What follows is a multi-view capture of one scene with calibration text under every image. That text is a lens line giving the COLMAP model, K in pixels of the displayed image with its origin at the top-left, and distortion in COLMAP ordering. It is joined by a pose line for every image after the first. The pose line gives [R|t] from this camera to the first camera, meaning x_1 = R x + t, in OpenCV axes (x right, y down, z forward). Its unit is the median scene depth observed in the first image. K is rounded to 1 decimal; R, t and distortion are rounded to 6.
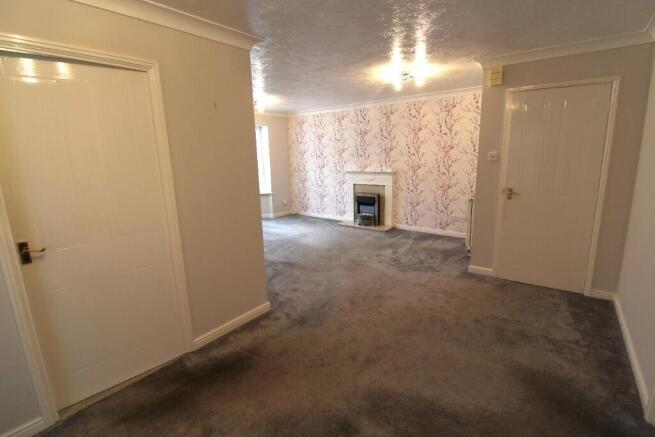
lens RADIAL K [[302.6, 0, 327.4], [0, 302.6, 217.1], [0, 0, 1]] dist [-0.003839, -0.001599]
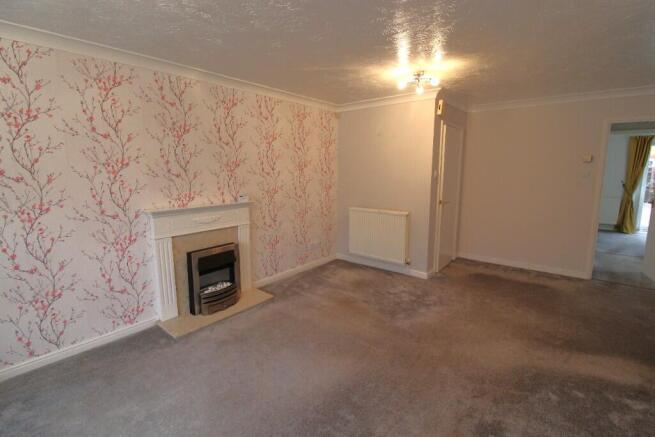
lens RADIAL K [[302.6, 0, 330.0], [0, 302.6, 216.1], [0, 0, 1]] dist [-0.003839, -0.001599]
pose [[0.024661, -0.128155, 0.991447, -0.376055], [0.211491, 0.969971, 0.120118, -0.154834], [-0.977069, 0.206720, 0.051024, 0.792638]]
